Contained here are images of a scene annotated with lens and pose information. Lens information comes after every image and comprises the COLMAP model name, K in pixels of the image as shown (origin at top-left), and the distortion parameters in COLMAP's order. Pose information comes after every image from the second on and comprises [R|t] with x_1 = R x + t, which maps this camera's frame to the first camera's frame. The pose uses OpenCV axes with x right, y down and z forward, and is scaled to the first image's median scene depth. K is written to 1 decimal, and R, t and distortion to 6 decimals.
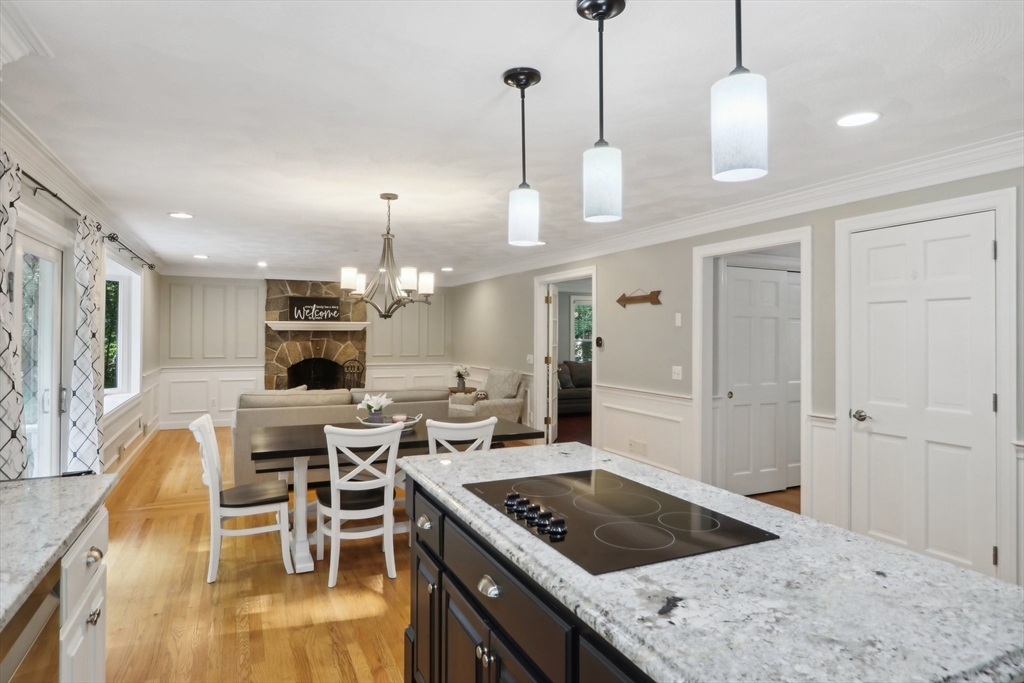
lens RADIAL K [[571.8, 0, 509.2], [0, 571.8, 336.9], [0, 0, 1]] dist [-0.000473, 0.000319]
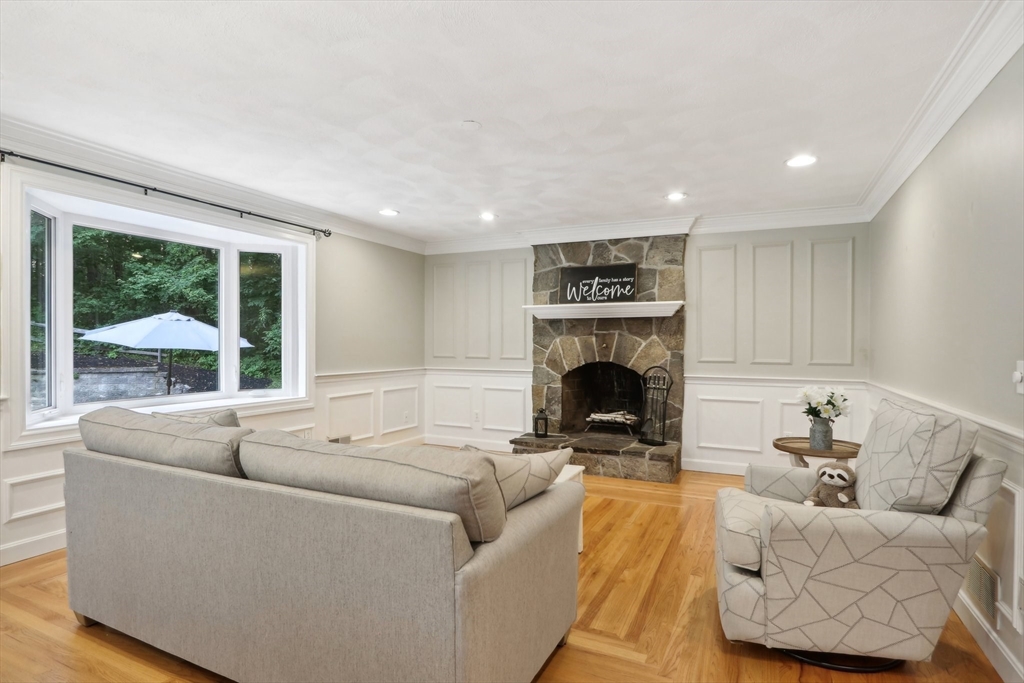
lens RADIAL K [[542.8, 0, 503.6], [0, 542.8, 348.0], [0, 0, 1]] dist [-0.023019, 0.000496]
pose [[0.625077, 0.003464, -0.780556, 0.064198], [-0.004414, 0.999990, 0.000902, 0.021937], [0.780551, 0.002882, 0.625086, 0.549002]]
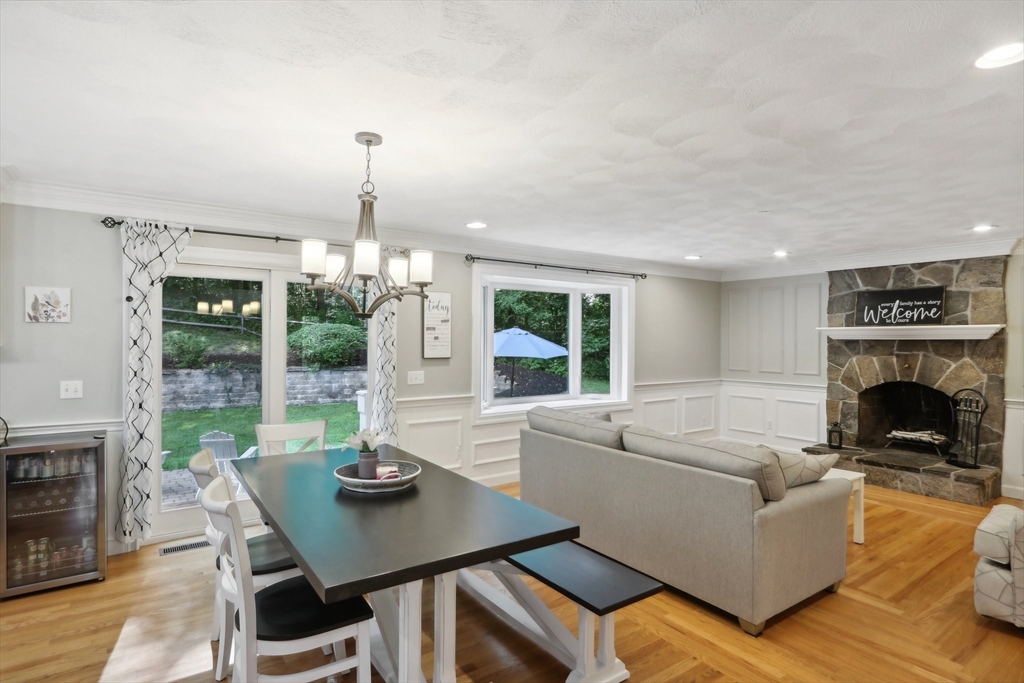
lens RADIAL K [[538.8, 0, 512.0], [0, 538.8, 341.5], [0, 0, 1]] dist [-0.002463, 0.000280]
pose [[0.174910, -0.001787, -0.984583, 0.195444], [-0.011245, 0.999930, -0.003813, -0.001748], [0.984520, 0.011738, 0.174878, 0.456759]]
